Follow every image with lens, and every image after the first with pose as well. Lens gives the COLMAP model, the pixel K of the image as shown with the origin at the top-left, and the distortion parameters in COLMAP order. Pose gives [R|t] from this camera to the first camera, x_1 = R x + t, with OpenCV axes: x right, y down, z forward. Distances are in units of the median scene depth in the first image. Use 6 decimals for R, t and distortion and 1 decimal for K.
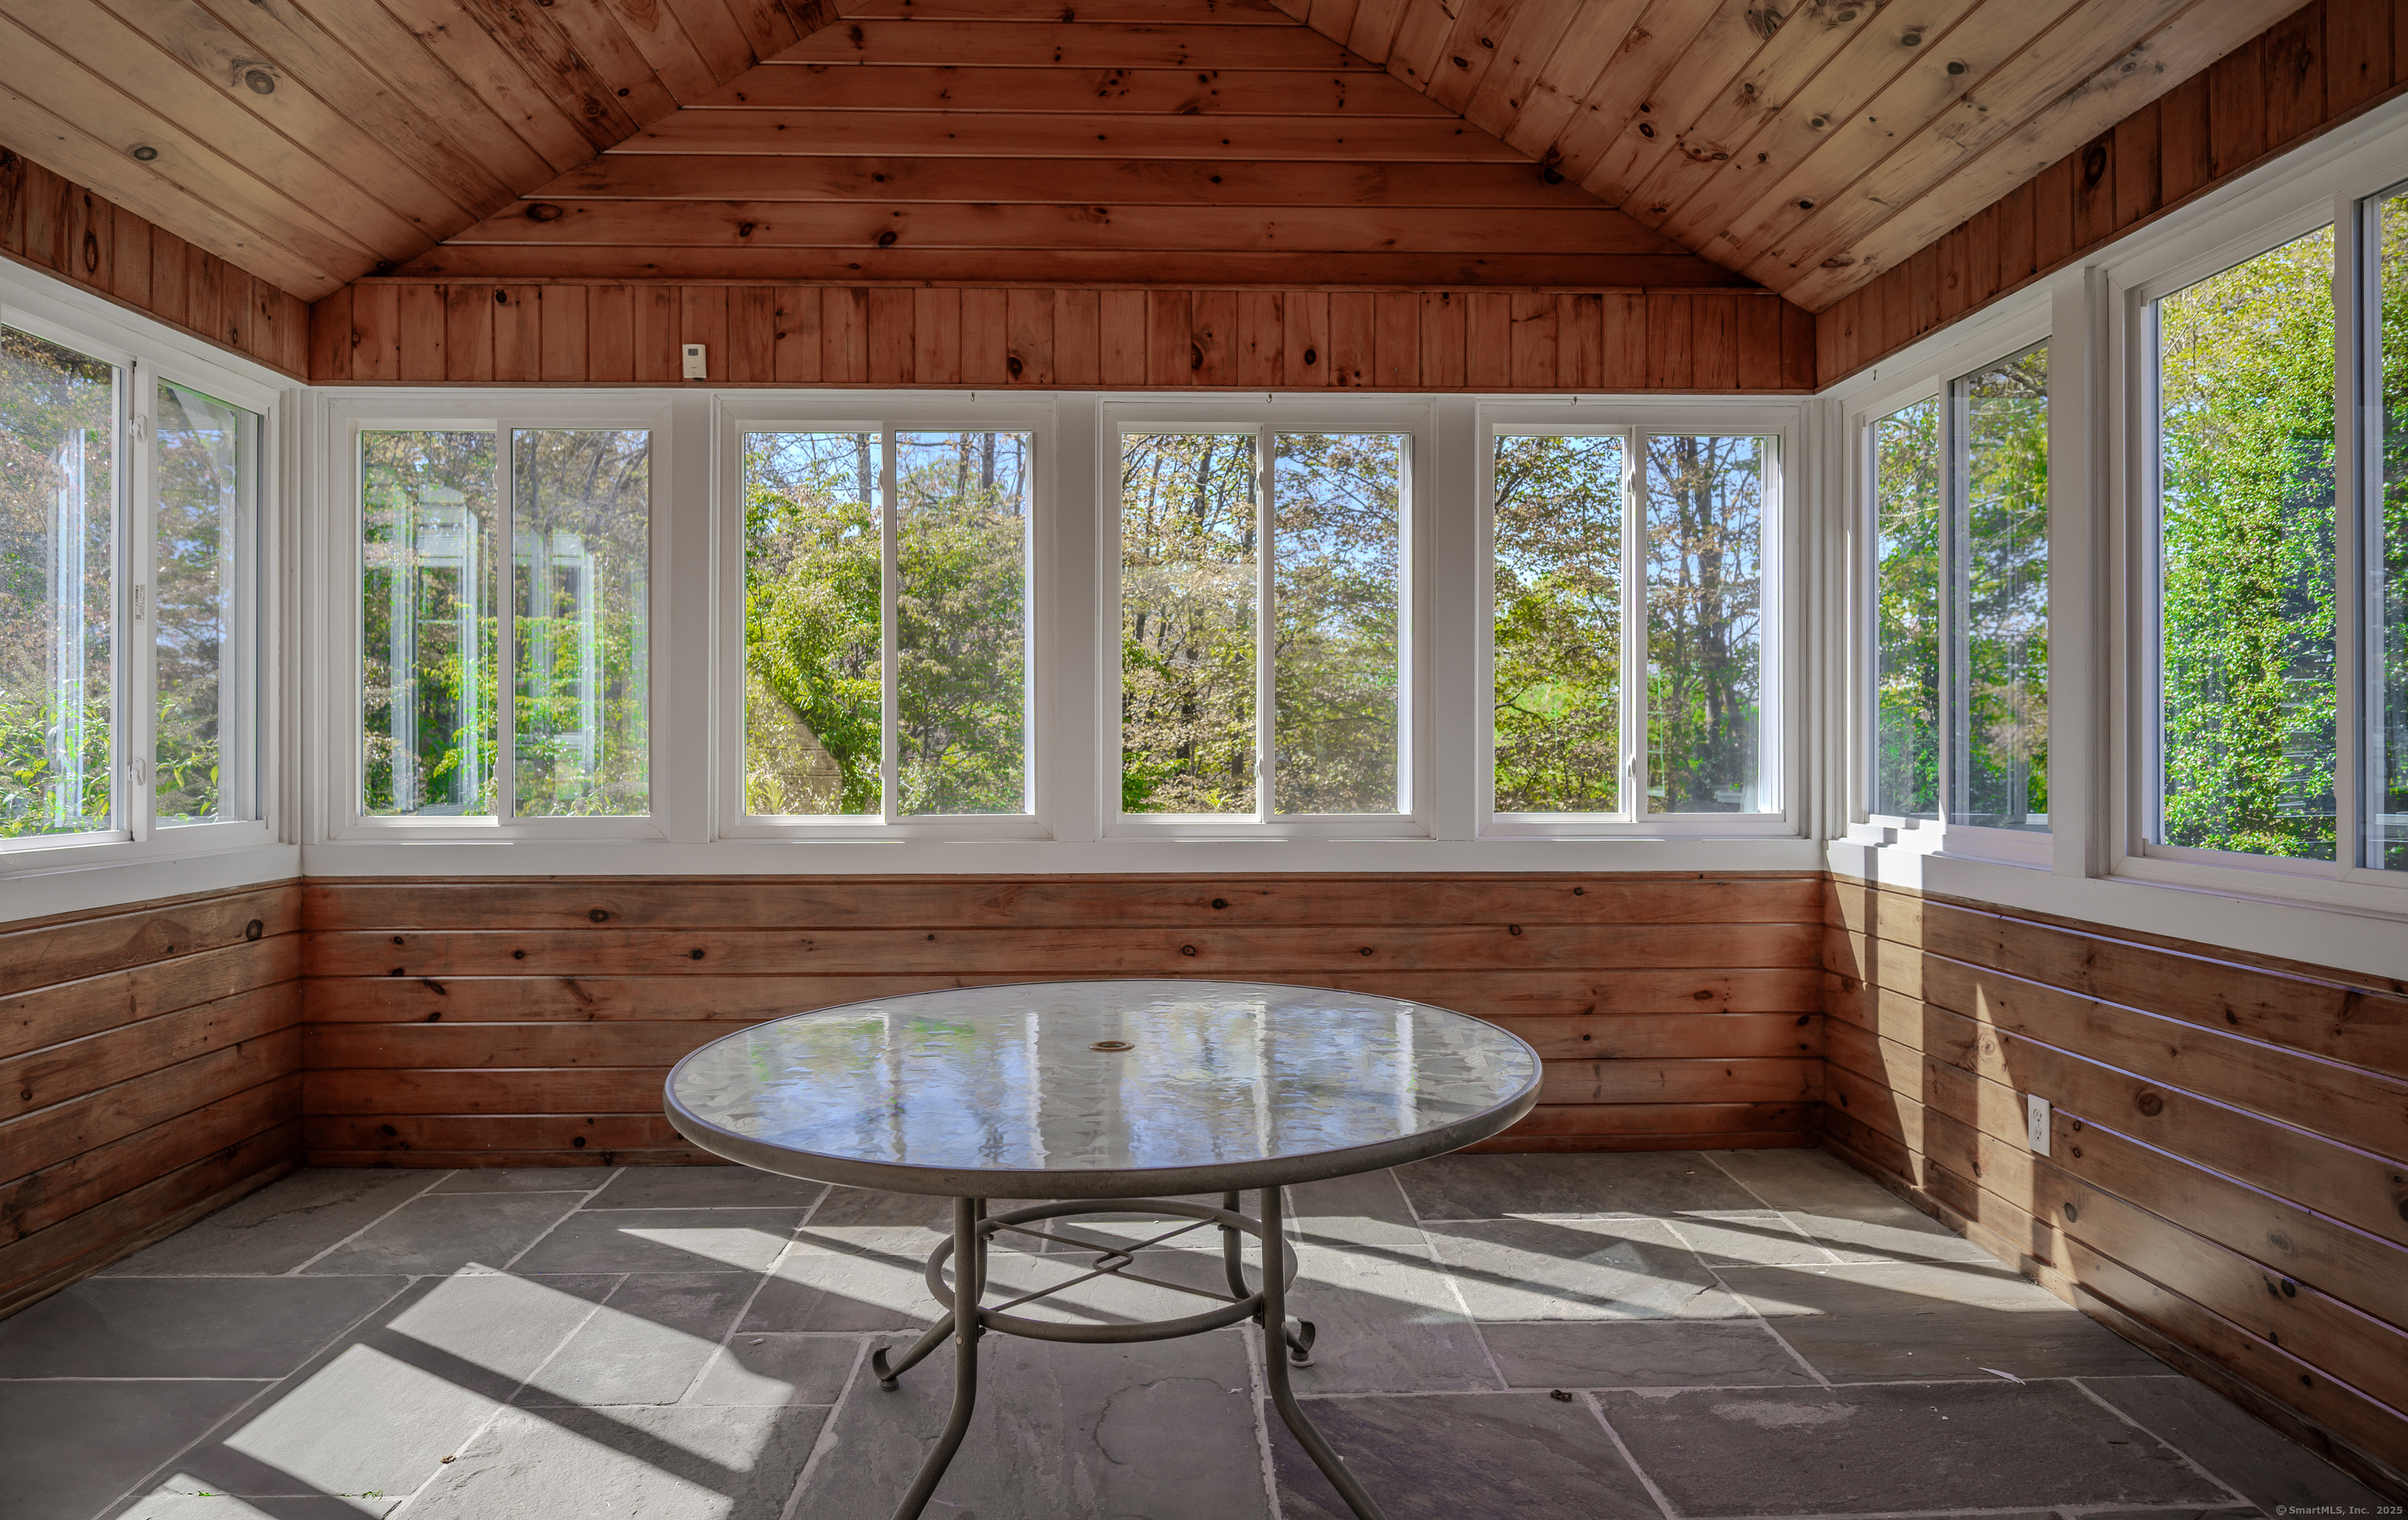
lens RADIAL K [[1466.5, 0, 1204.1], [0, 1466.5, 749.3], [0, 0, 1]] dist [-0.007532, -0.001252]
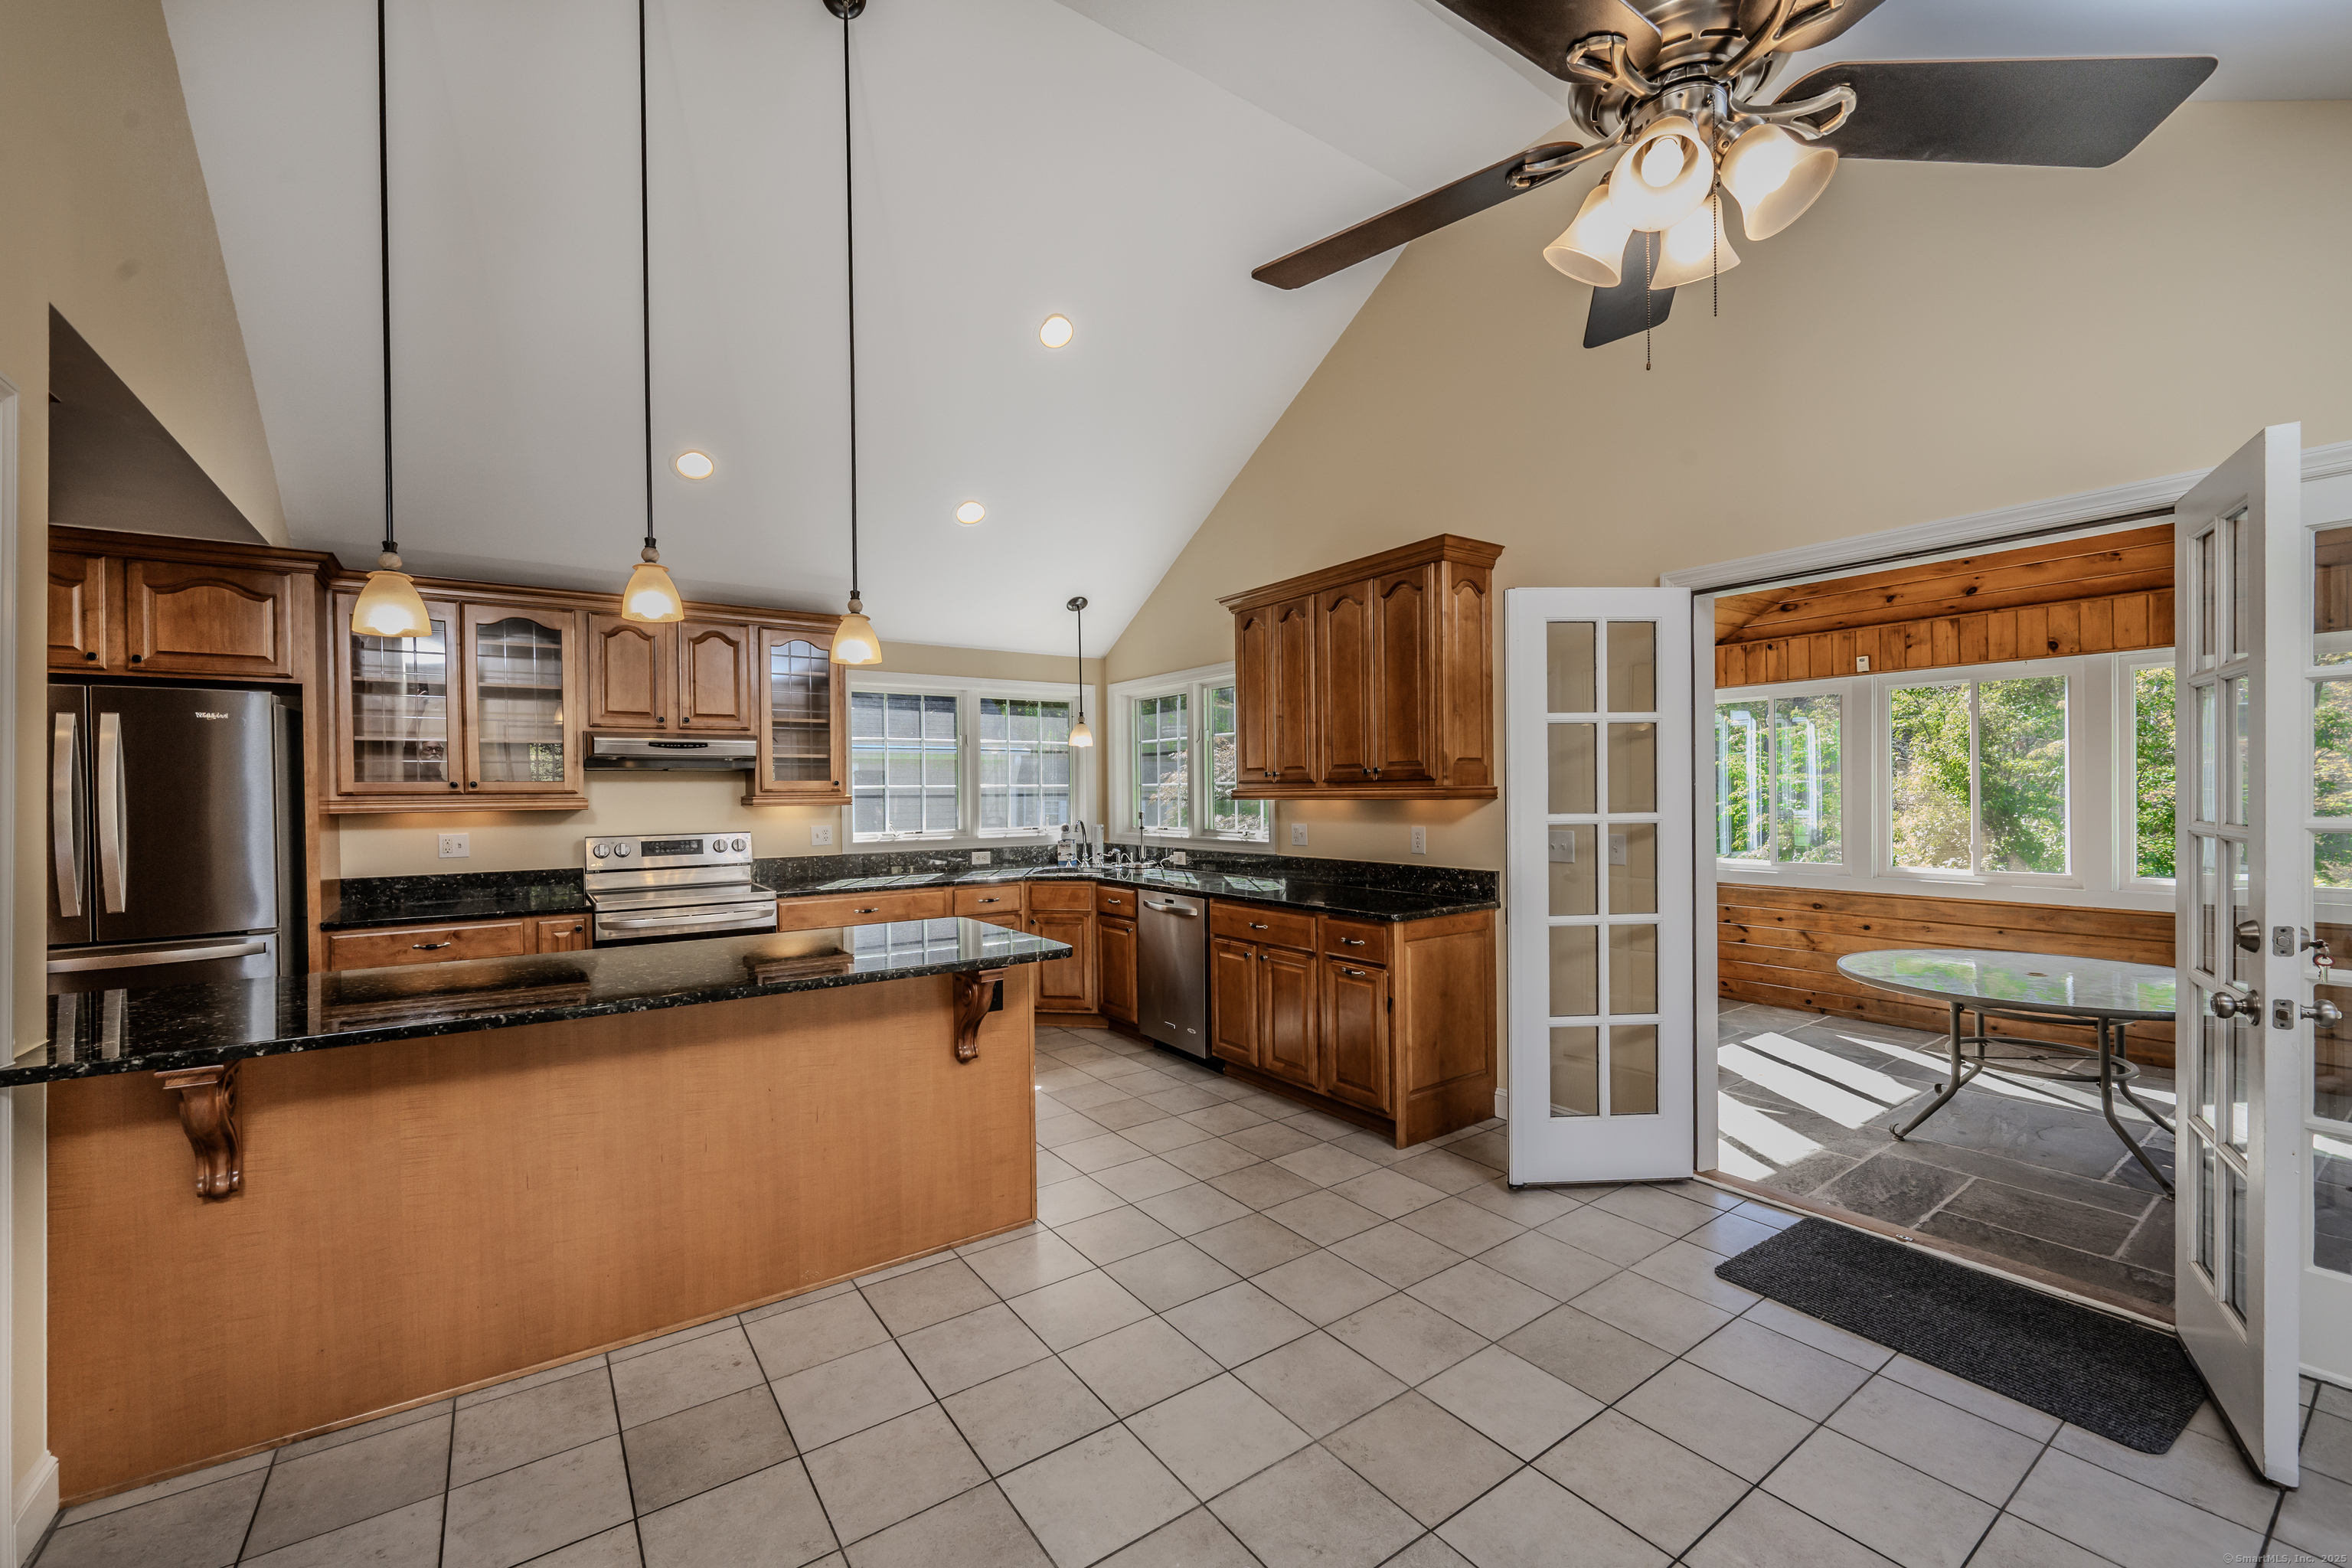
lens RADIAL K [[938.5, 0, 1170.6], [0, 938.5, 796.4], [0, 0, 1]] dist [-0.002099, -0.000216]
pose [[0.540430, -0.004074, -0.841379, 0.285507], [0.008332, 0.999965, 0.000510, -0.070271], [0.841348, -0.007286, 0.540445, -0.668982]]
